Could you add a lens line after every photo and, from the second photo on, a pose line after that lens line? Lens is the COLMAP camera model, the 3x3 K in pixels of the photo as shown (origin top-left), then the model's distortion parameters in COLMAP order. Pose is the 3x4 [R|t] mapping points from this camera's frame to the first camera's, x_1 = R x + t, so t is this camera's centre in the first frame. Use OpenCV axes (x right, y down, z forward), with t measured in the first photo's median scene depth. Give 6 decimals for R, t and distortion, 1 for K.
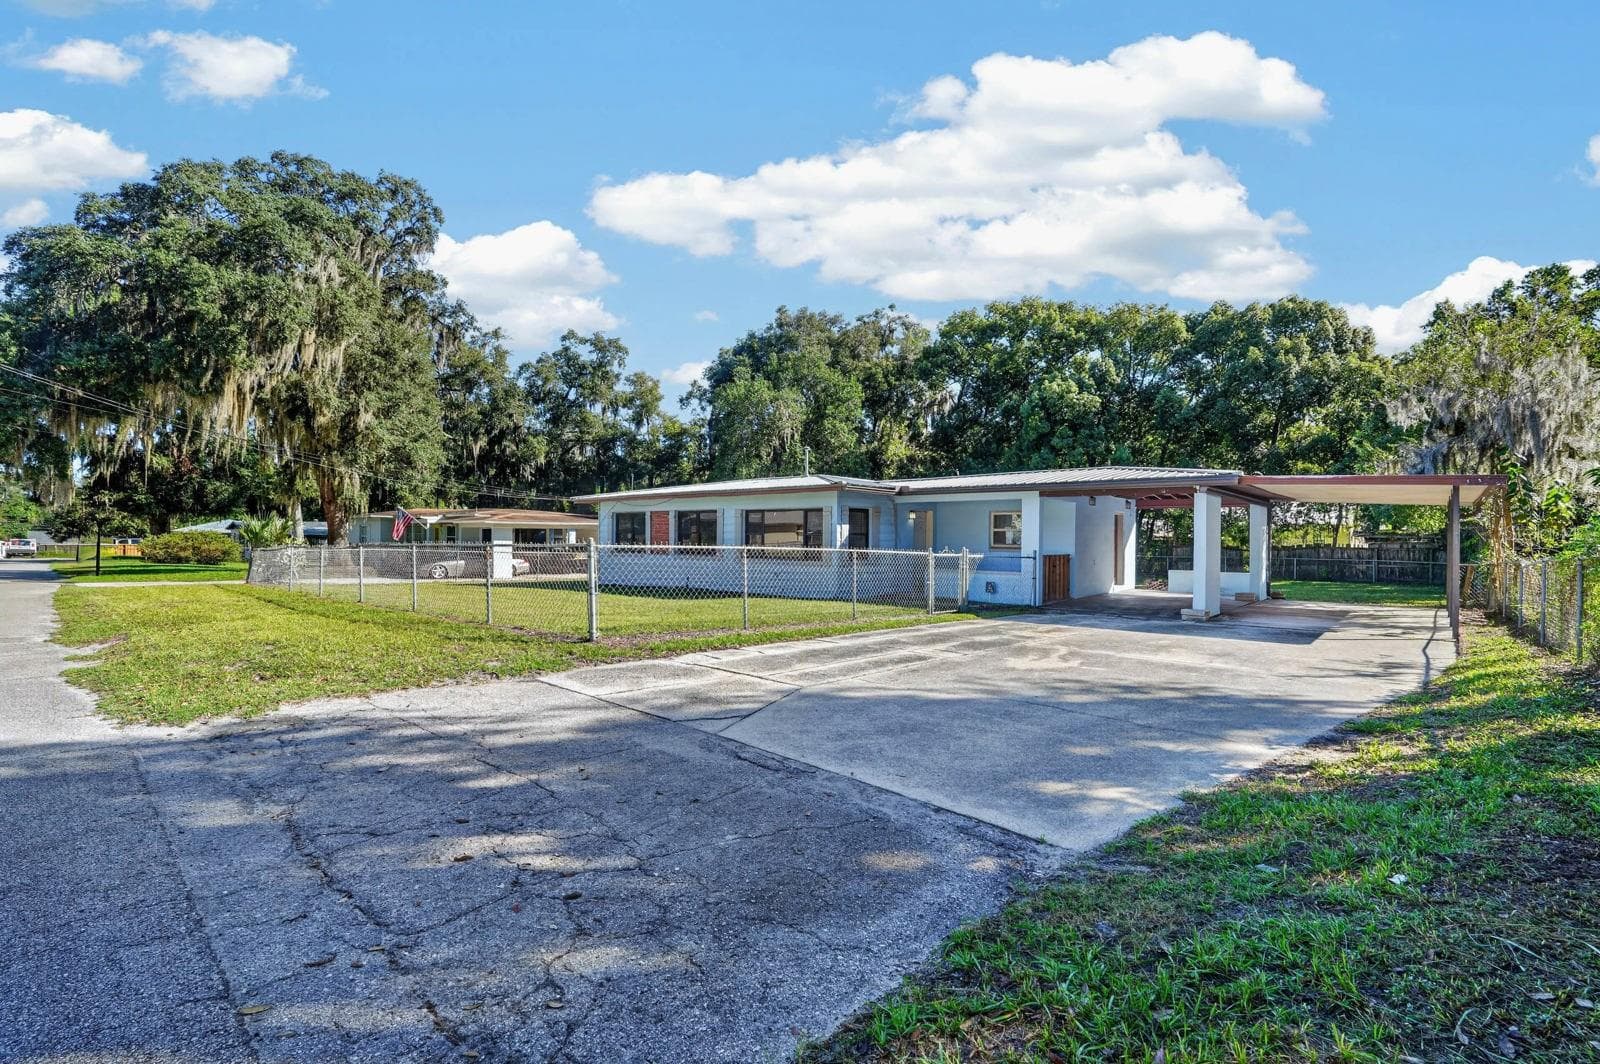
lens RADIAL K [[704.4, 0, 804.2], [0, 704.4, 533.5], [0, 0, 1]] dist [-0.003024, 0.003794]
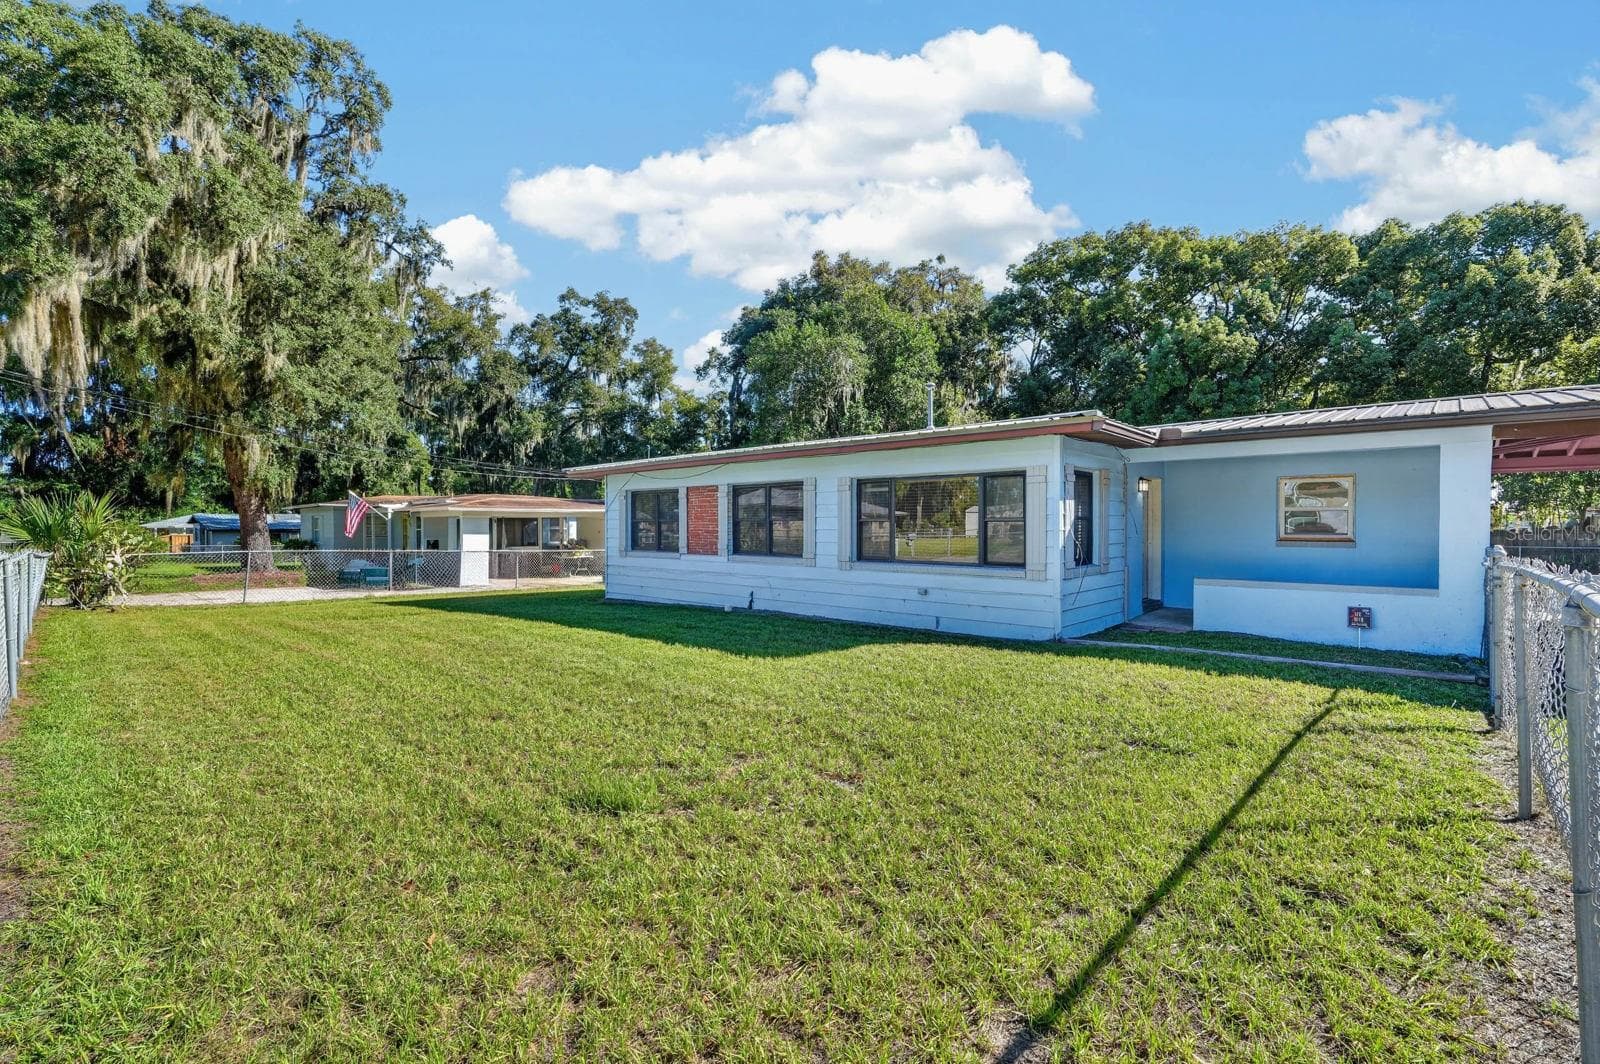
lens RADIAL K [[704.4, 0, 802.7], [0, 704.4, 530.7], [0, 0, 1]] dist [-0.003024, 0.003794]
pose [[0.999881, -0.010356, -0.011416, -0.077190], [0.010495, 0.999871, 0.012136, 0.000992], [0.011289, -0.012254, 0.999861, 0.263097]]
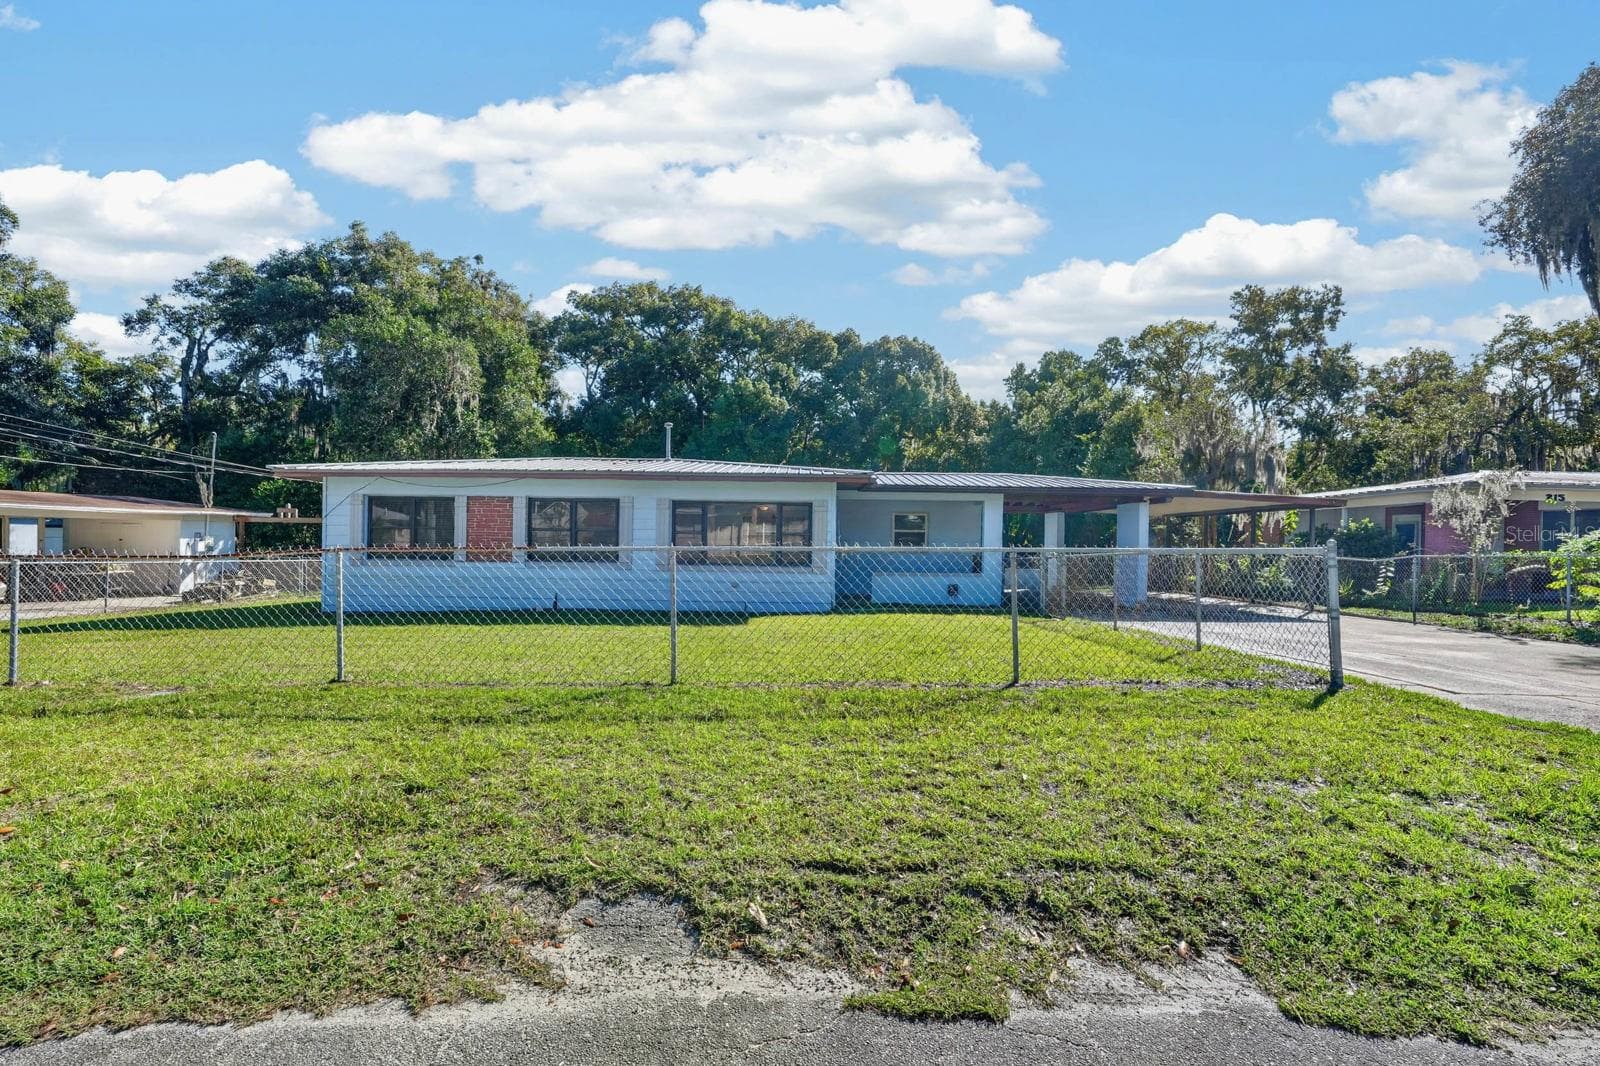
lens RADIAL K [[738.7, 0, 792.4], [0, 738.7, 539.7], [0, 0, 1]] dist [-0.002302, 0.002585]
pose [[0.763128, 0.003511, 0.646238, -0.311141], [-0.008113, 0.999958, 0.004148, 0.002956], [-0.646197, -0.008408, 0.763125, 0.202056]]
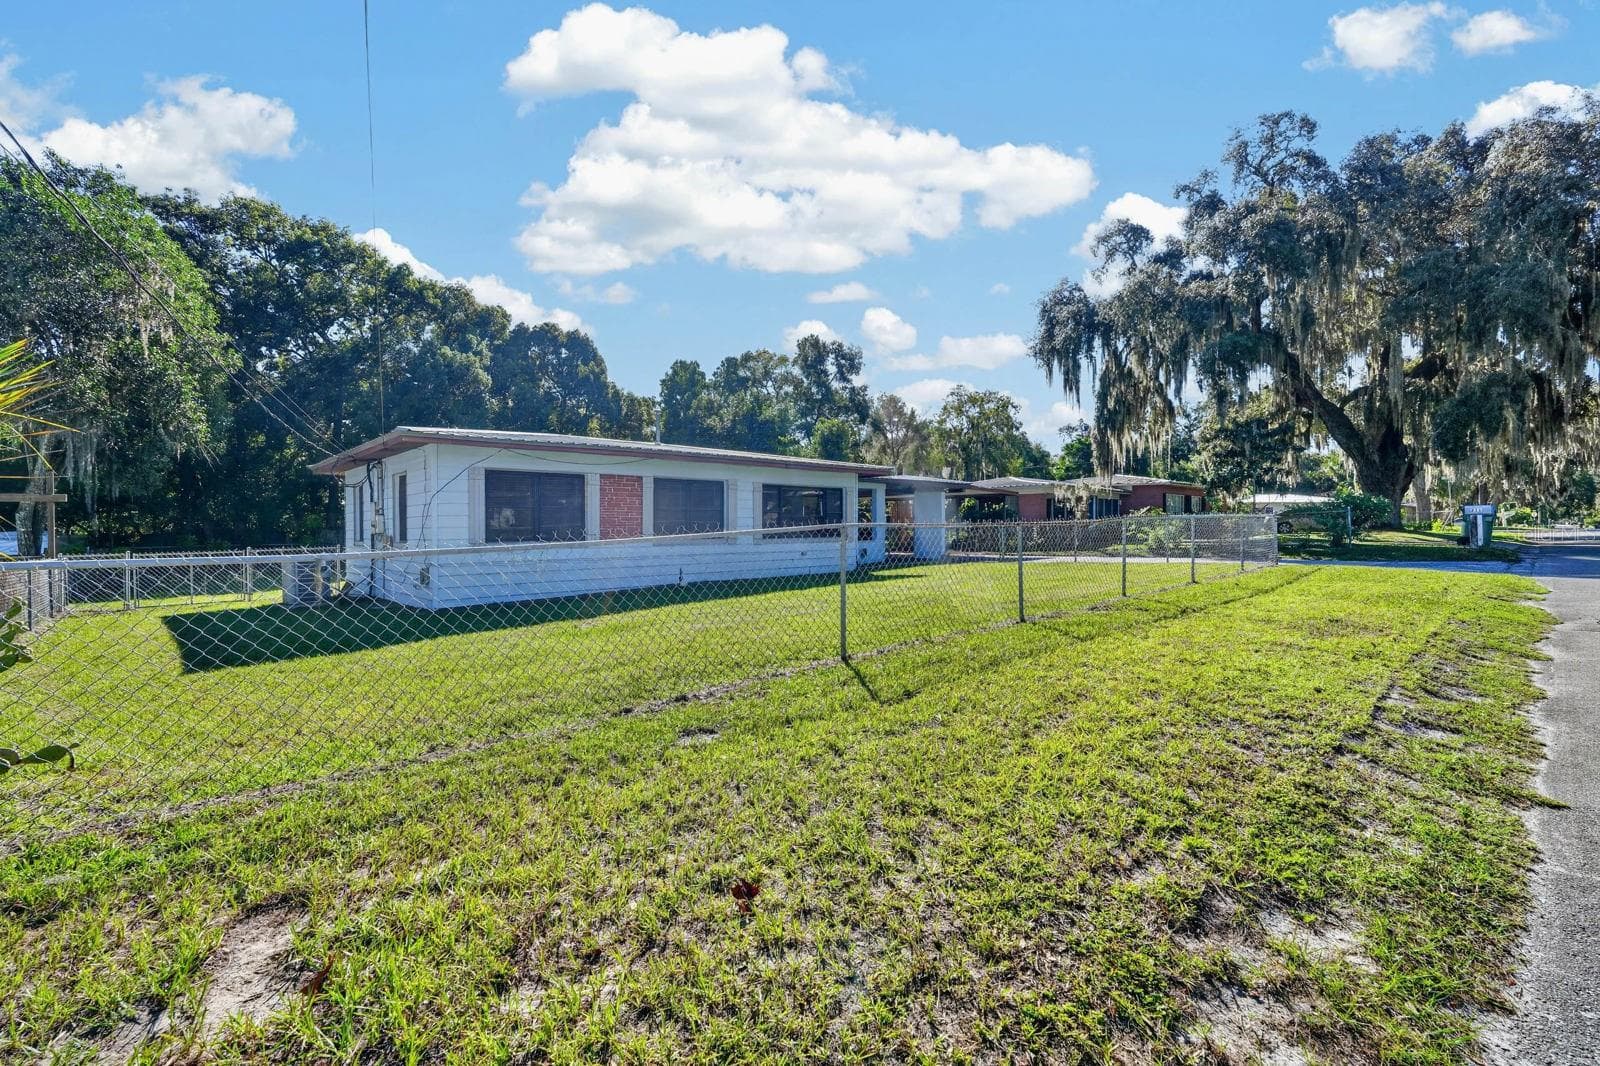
lens RADIAL K [[704.4, 0, 791.5], [0, 704.4, 528.2], [0, 0, 1]] dist [-0.003024, 0.003794]
pose [[0.111739, -0.013956, 0.993640, -0.598026], [0.003824, 0.999900, 0.013614, 0.006607], [-0.993730, 0.002278, 0.111781, 0.547118]]
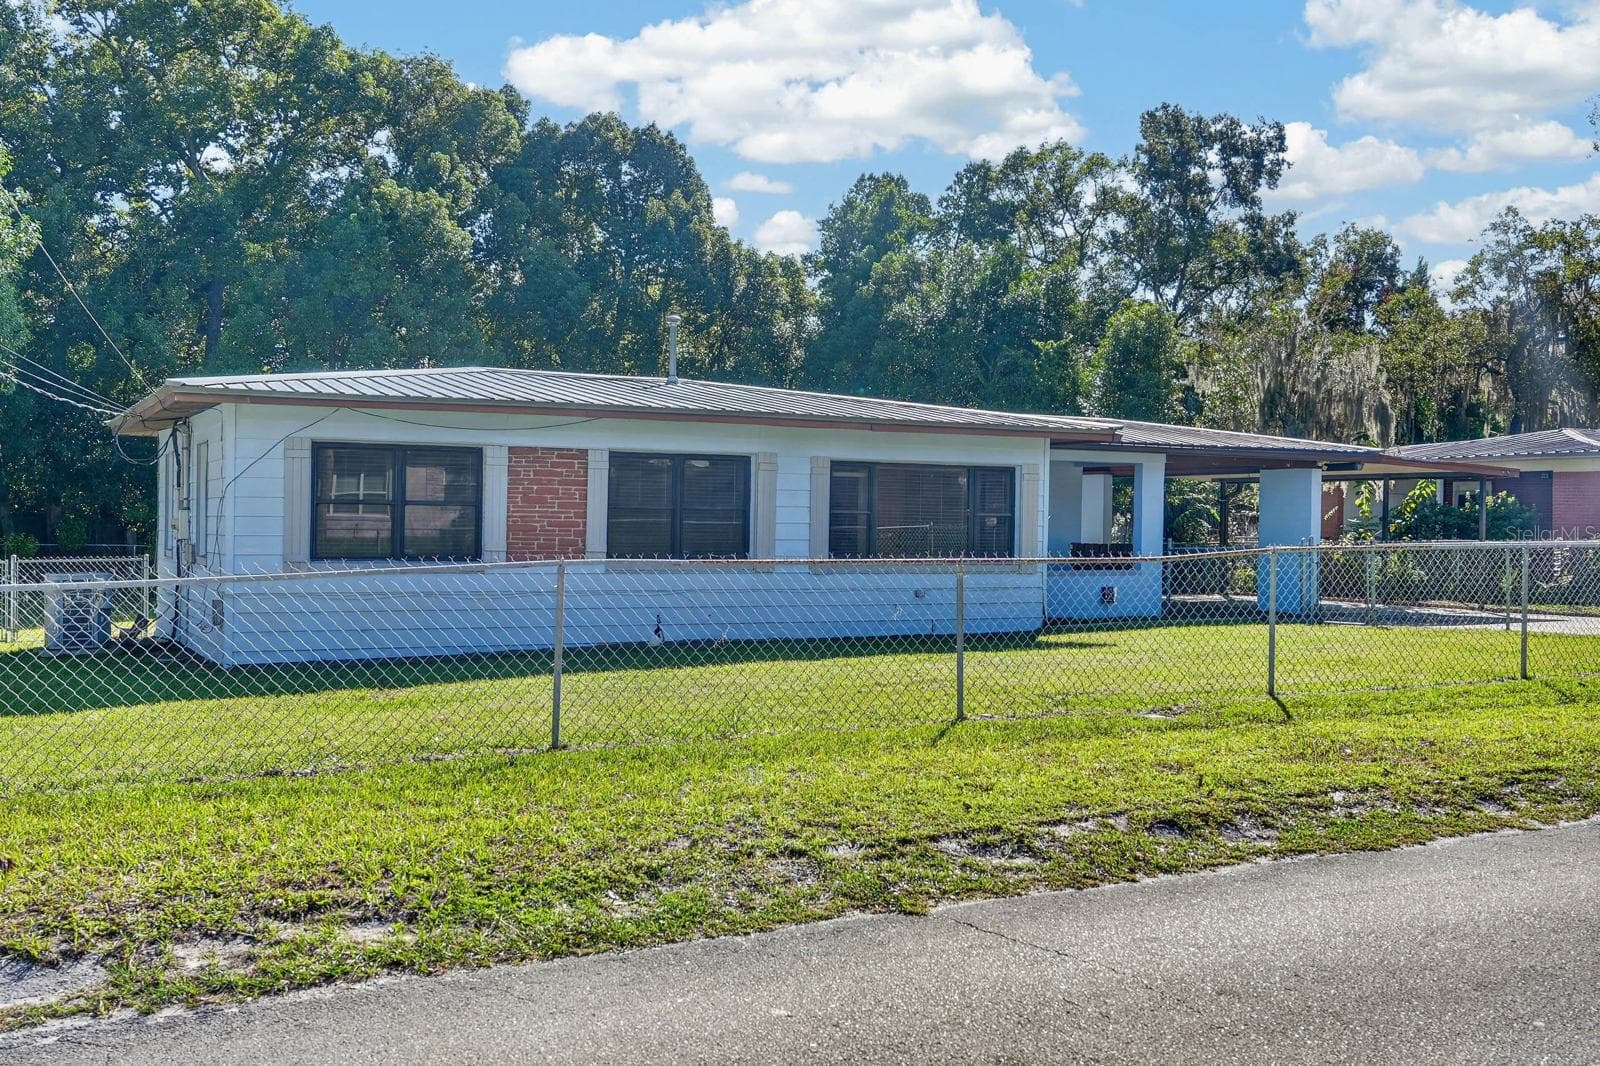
lens RADIAL K [[1611.7, 0, 789.4], [0, 1611.7, 524.5], [0, 0, 1]] dist [0.017275, 0.000000]
pose [[0.373235, -0.010220, 0.927680, -0.681050], [-0.012566, 0.999792, 0.016070, -0.004411], [-0.927652, -0.017655, 0.373029, 0.396919]]
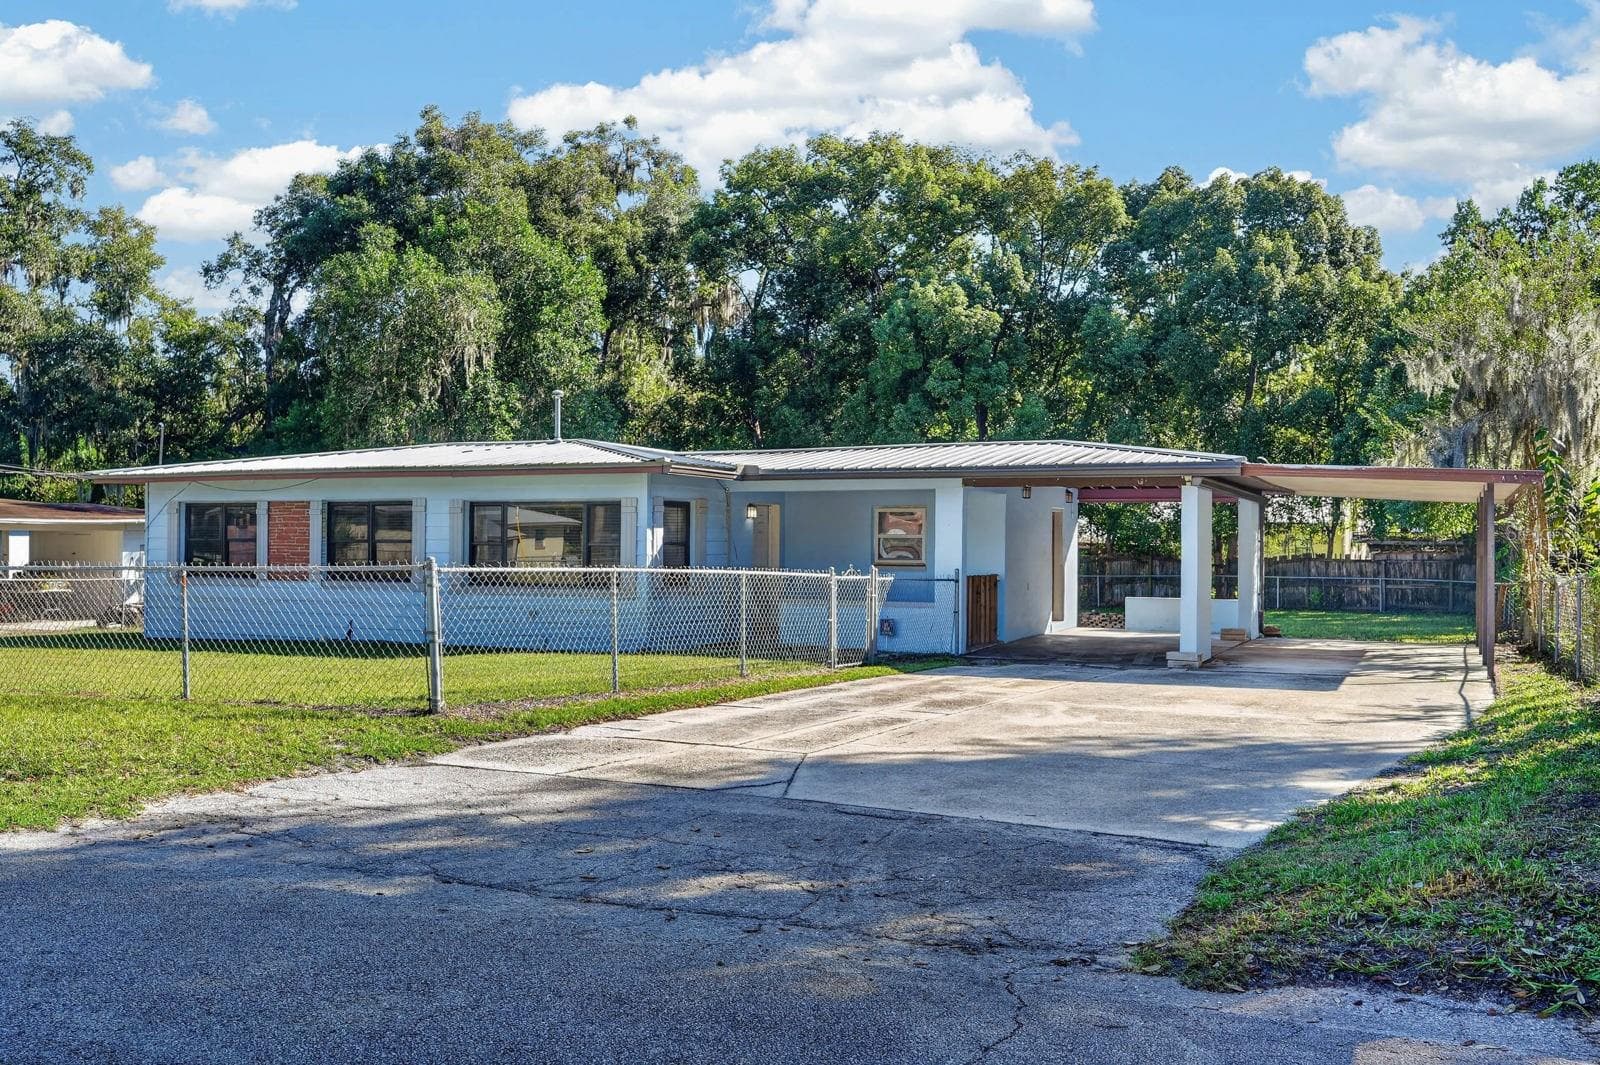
lens RADIAL K [[1351.5, 0, 804.1], [0, 1351.5, 530.6], [0, 0, 1]] dist [0.005813, -0.003597]
pose [[0.959213, 0.000281, 0.282685, -0.084108], [0.000627, 0.999995, -0.003121, -0.003995], [-0.282685, 0.003171, 0.959208, -0.082132]]
